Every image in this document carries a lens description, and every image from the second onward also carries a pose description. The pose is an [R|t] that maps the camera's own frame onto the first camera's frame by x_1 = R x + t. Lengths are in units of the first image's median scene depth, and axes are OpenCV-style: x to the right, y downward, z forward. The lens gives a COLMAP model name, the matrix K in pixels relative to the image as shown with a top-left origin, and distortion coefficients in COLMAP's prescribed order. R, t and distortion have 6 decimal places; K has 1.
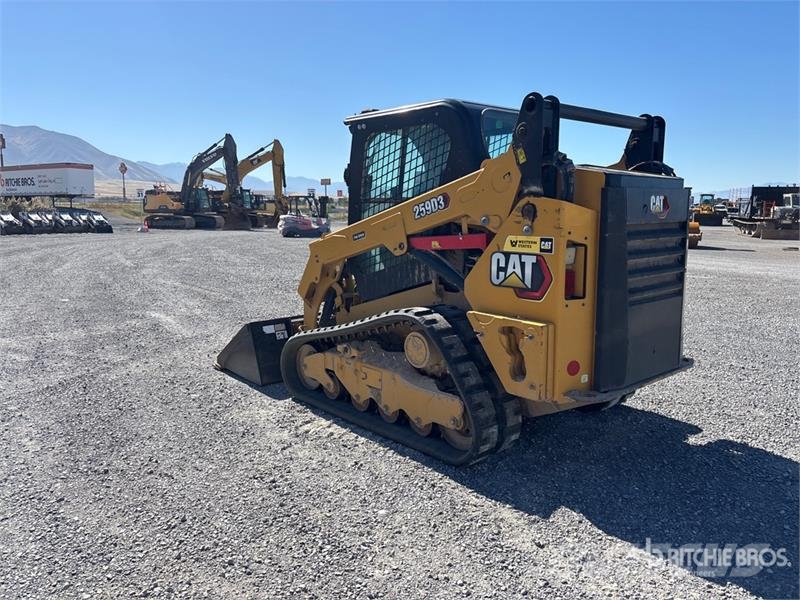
lens RADIAL K [[607.5, 0, 399.3], [0, 607.5, 306.9], [0, 0, 1]] dist [0.054243, -0.073539]
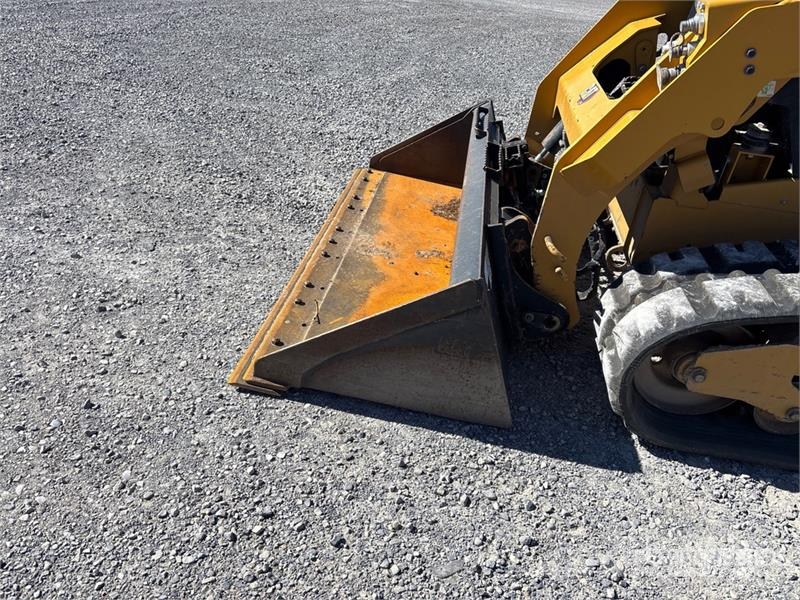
lens RADIAL K [[609.3, 0, 402.2], [0, 609.3, 297.3], [0, 0, 1]] dist [0.040090, -0.048856]
pose [[0.752235, -0.276996, 0.597842, -0.672904], [-0.001931, 0.906410, 0.422394, -0.139115], [-0.658892, -0.318894, 0.681298, 1.162288]]
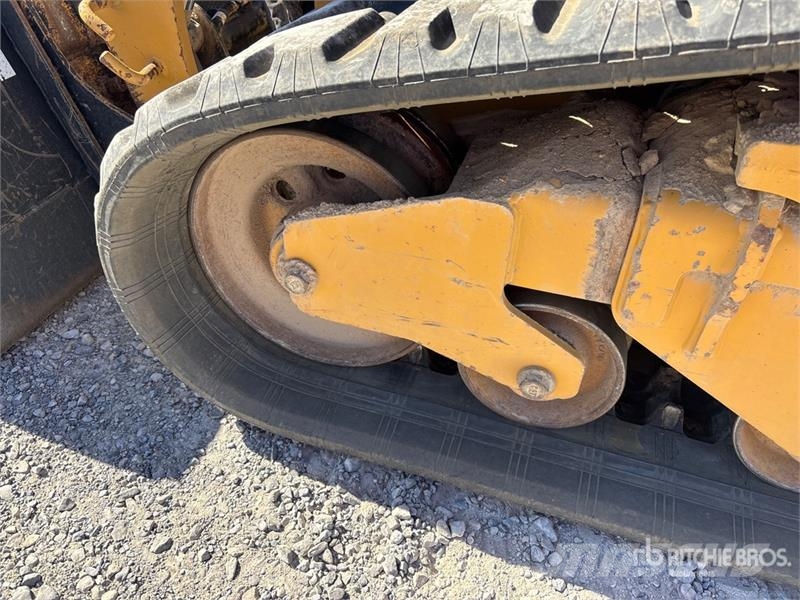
lens RADIAL K [[597.1, 0, 401.5], [0, 597.1, 311.8], [0, 0, 1]] dist [0.035195, -0.004705]
pose [[0.874531, -0.290199, 0.388562, -0.261340], [0.062369, 0.861855, 0.503305, 0.036609], [-0.480943, -0.415921, 0.771818, 1.136953]]
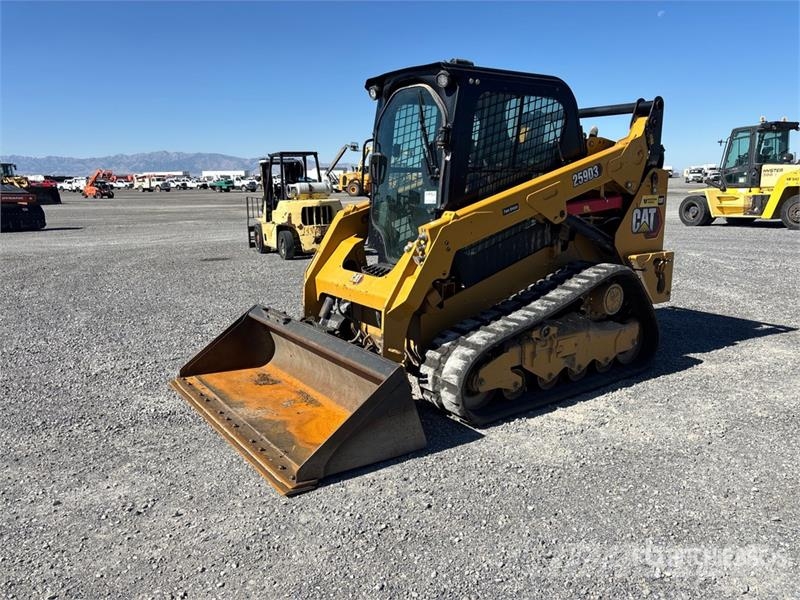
lens RADIAL K [[609.3, 0, 402.2], [0, 609.3, 297.3], [0, 0, 1]] dist [0.040090, -0.048856]
pose [[0.098959, -0.194614, 0.975875, -1.208429], [0.167164, 0.970004, 0.176492, -0.216397], [-0.980950, 0.145665, 0.128523, 1.303061]]
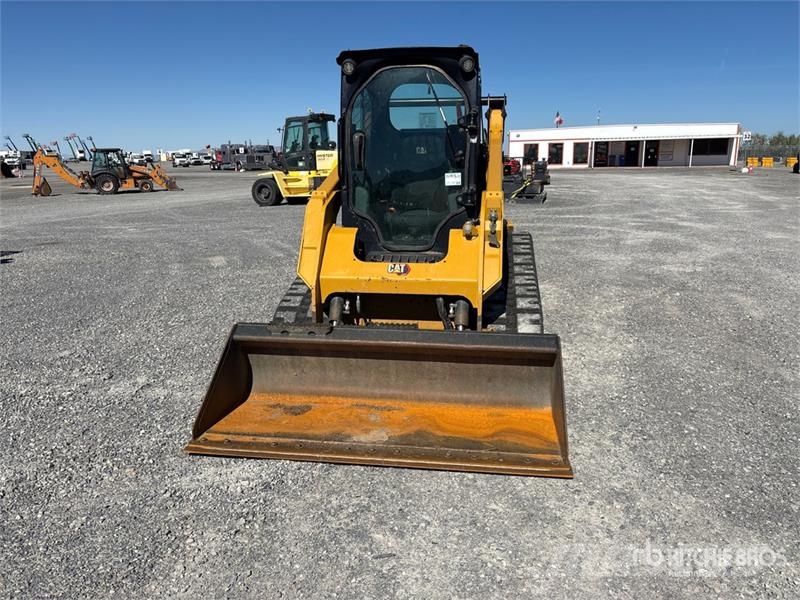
lens RADIAL K [[597.1, 0, 401.5], [0, 597.1, 311.8], [0, 0, 1]] dist [0.035195, -0.004705]
pose [[-0.656850, -0.185447, 0.730861, -0.881107], [0.126857, 0.928289, 0.349553, -0.358643], [-0.743274, 0.322319, -0.586221, 2.160043]]
